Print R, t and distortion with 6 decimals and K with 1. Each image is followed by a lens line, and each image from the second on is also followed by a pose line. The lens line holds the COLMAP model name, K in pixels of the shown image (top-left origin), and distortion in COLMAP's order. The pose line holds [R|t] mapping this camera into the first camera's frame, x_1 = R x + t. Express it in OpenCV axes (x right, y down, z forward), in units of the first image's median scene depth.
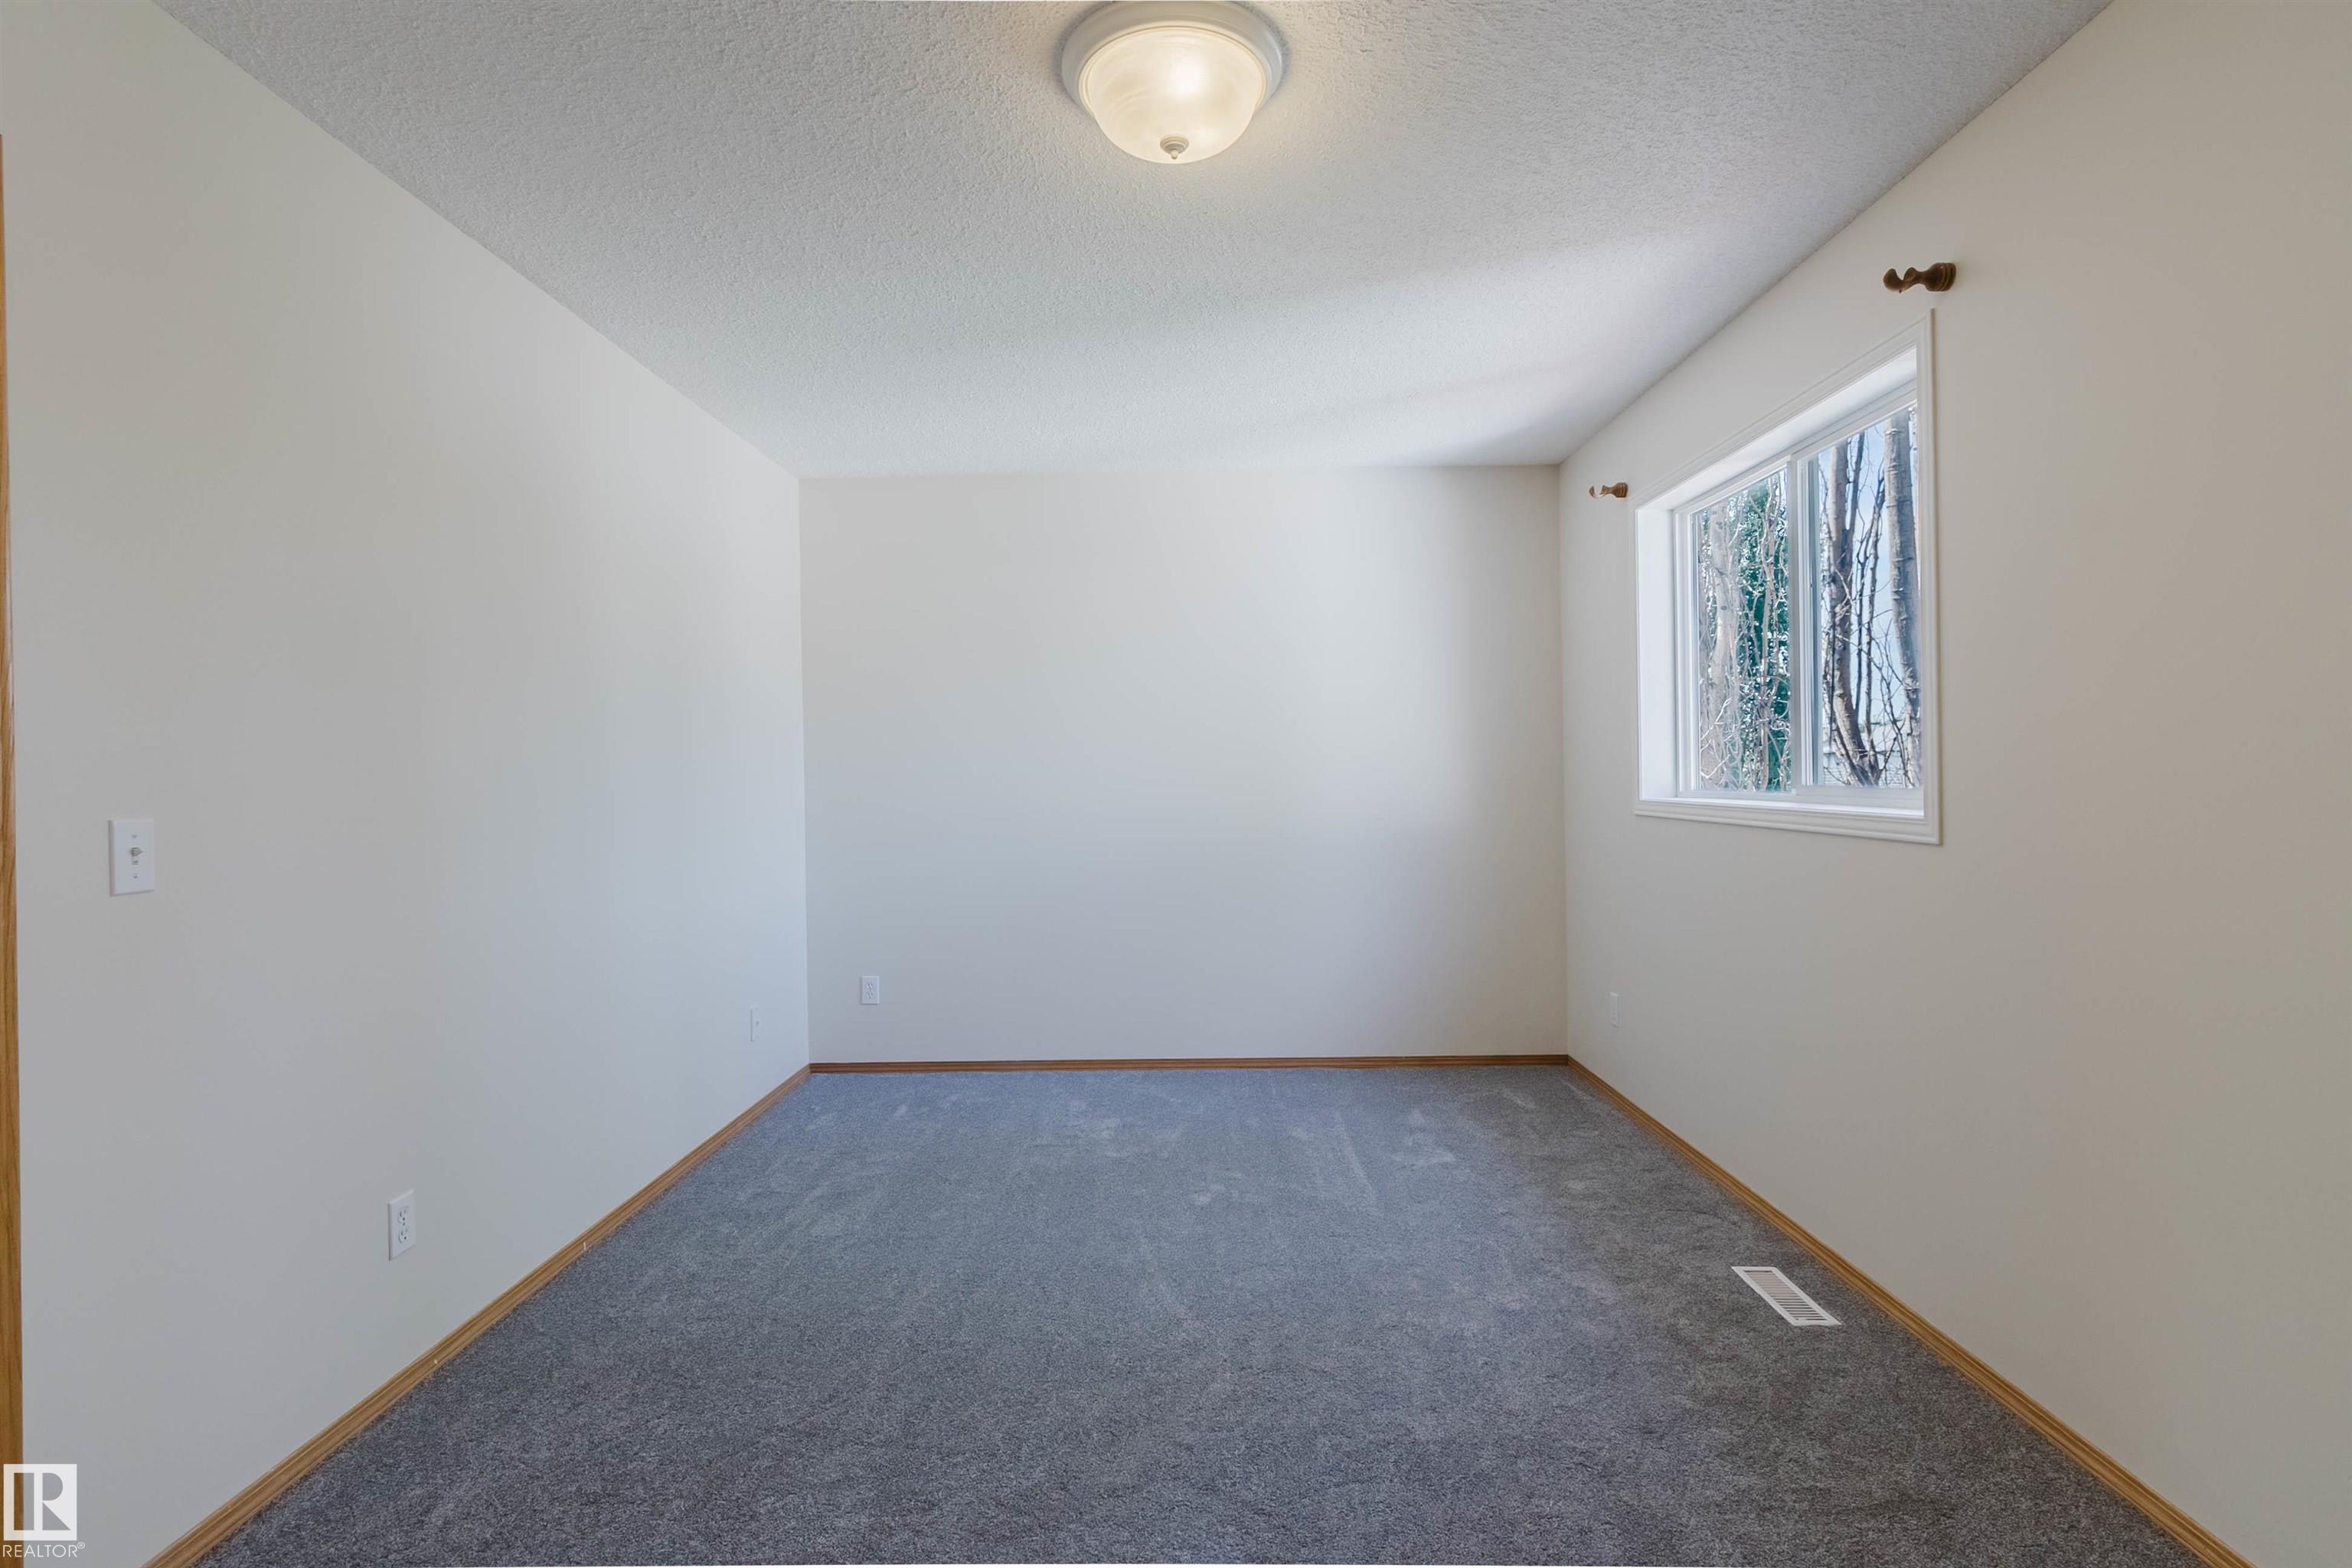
lens RADIAL K [[1149.5, 0, 1178.6], [0, 1149.5, 775.8], [0, 0, 1]] dist [-0.009031, 0.000586]
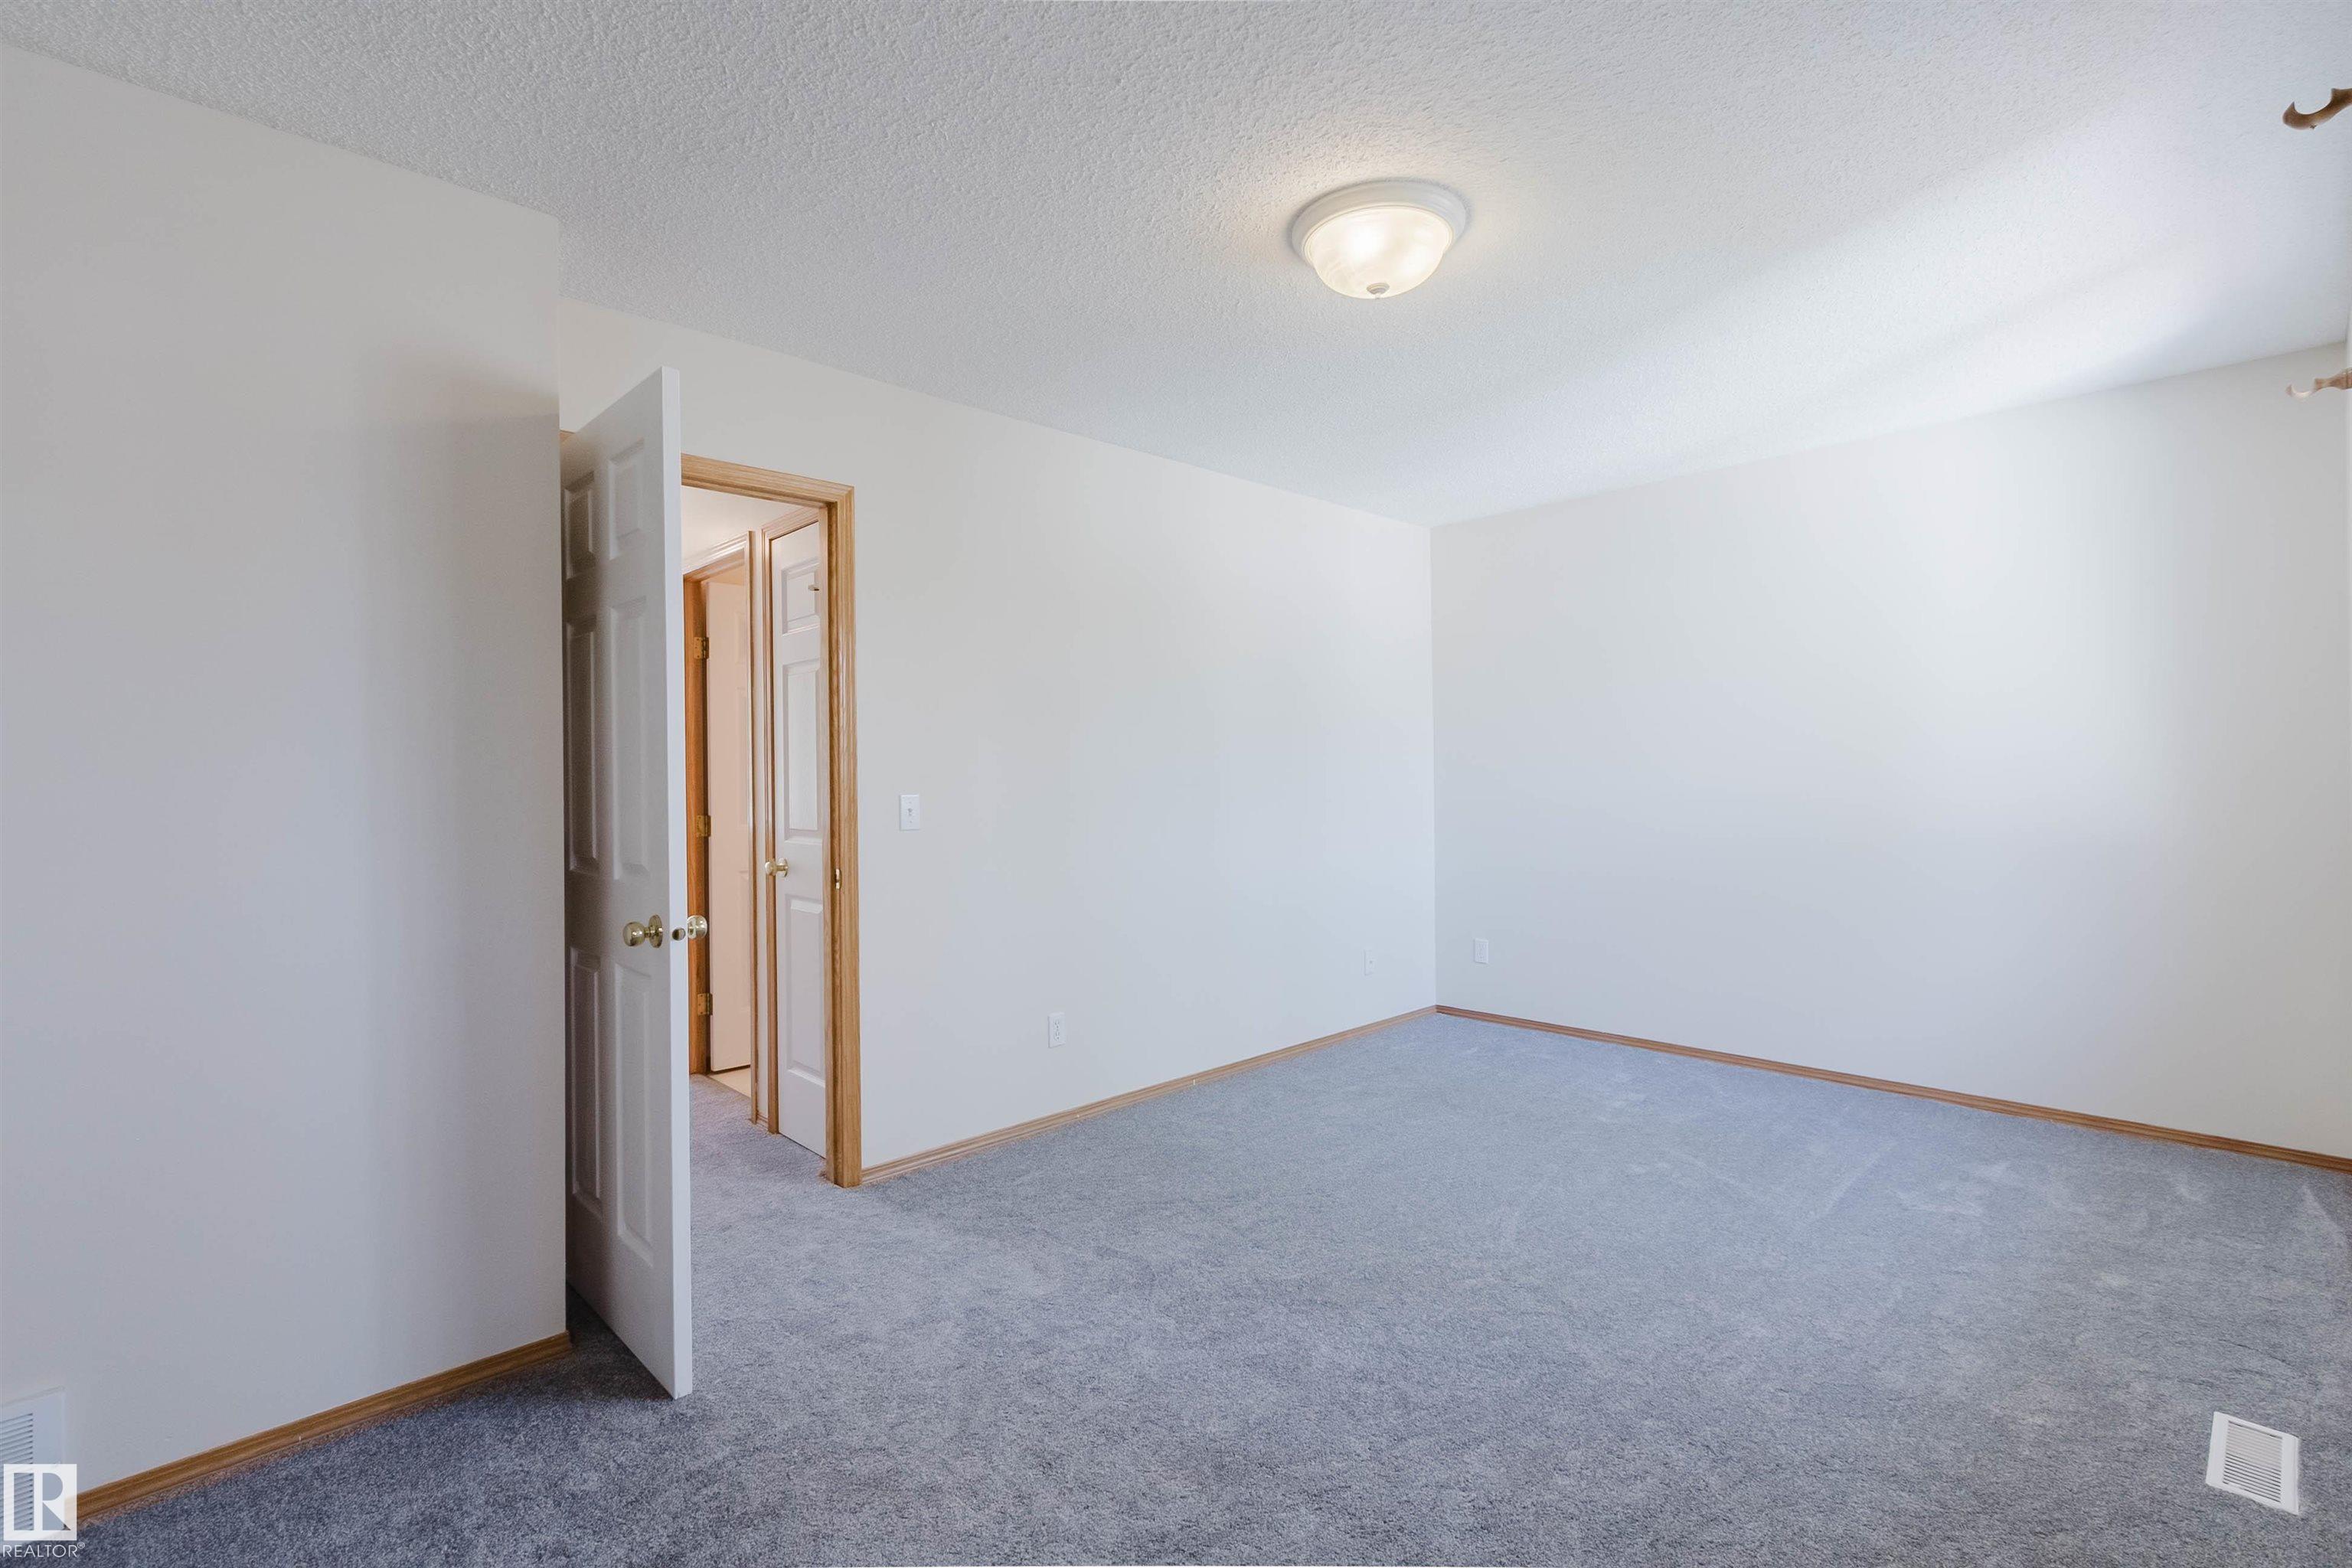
lens RADIAL K [[1065.4, 0, 1176.7], [0, 1065.4, 782.8], [0, 0, 1]] dist [-0.001408, -0.000471]
pose [[0.698381, 0.011504, -0.715634, 0.333555], [-0.001915, 0.999897, 0.014206, -0.005176], [0.715724, -0.008551, 0.698331, -0.003054]]
